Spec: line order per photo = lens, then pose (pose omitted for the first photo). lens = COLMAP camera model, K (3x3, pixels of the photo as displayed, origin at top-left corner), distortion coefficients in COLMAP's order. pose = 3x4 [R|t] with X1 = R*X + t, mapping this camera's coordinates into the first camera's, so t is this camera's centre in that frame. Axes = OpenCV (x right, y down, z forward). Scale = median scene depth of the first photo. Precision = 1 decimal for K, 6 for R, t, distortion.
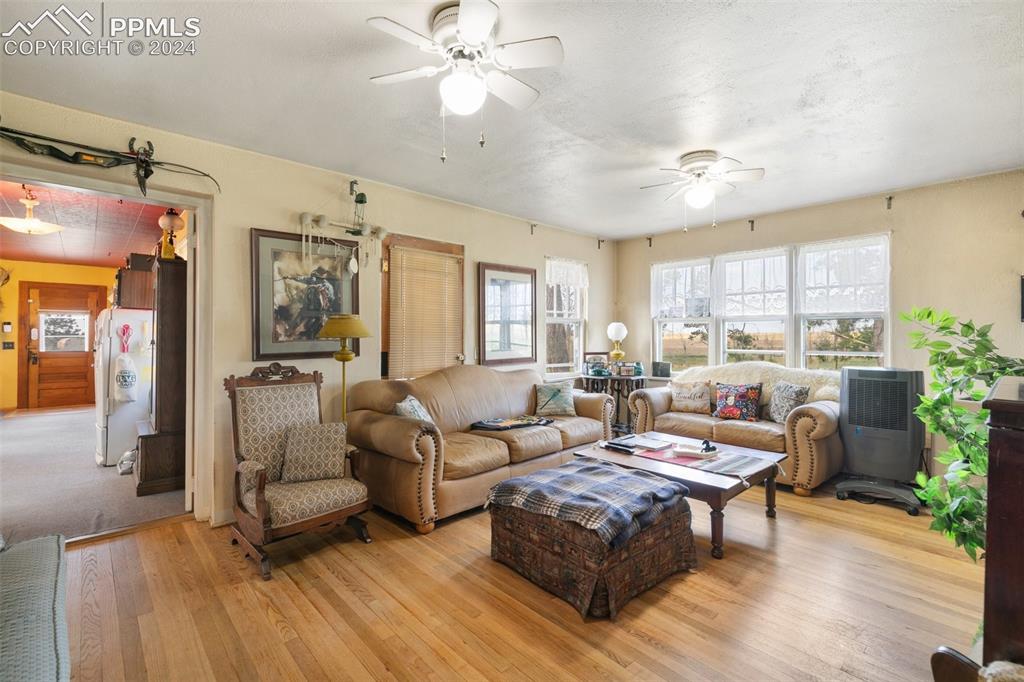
lens RADIAL K [[460.3, 0, 512.3], [0, 460.3, 335.7], [0, 0, 1]] dist [0.000388, -0.000058]
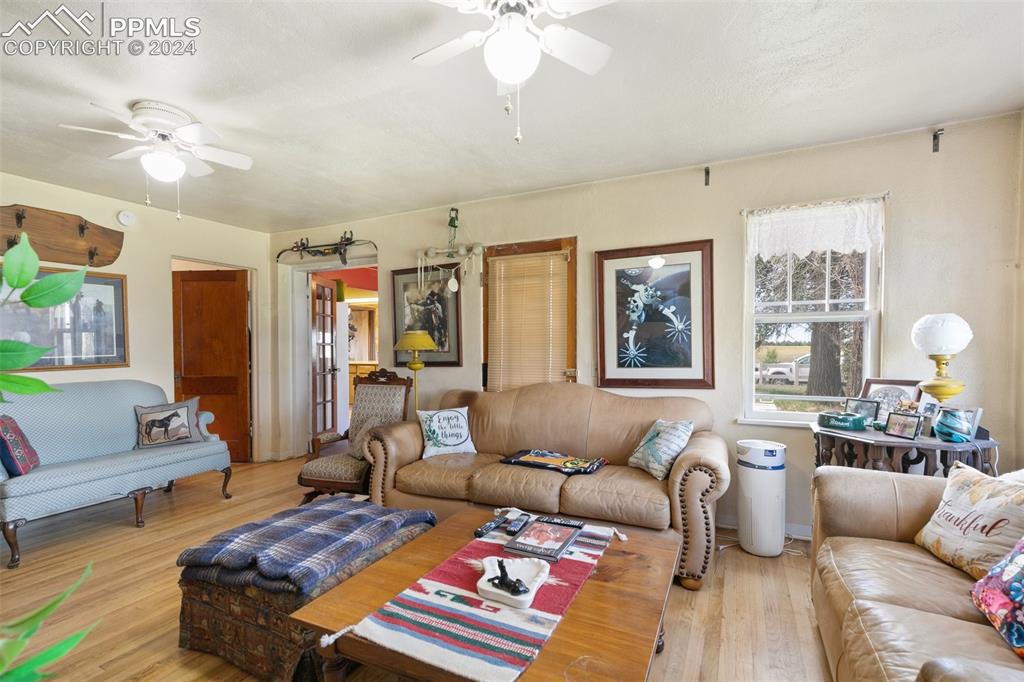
lens RADIAL K [[460.3, 0, 517.2], [0, 460.3, 359.7], [0, 0, 1]] dist [0.000388, -0.000058]
pose [[0.368970, 0.019050, -0.929246, 0.762423], [0.007087, 0.999703, 0.023308, 0.003485], [0.929414, -0.015185, 0.368725, 0.742740]]
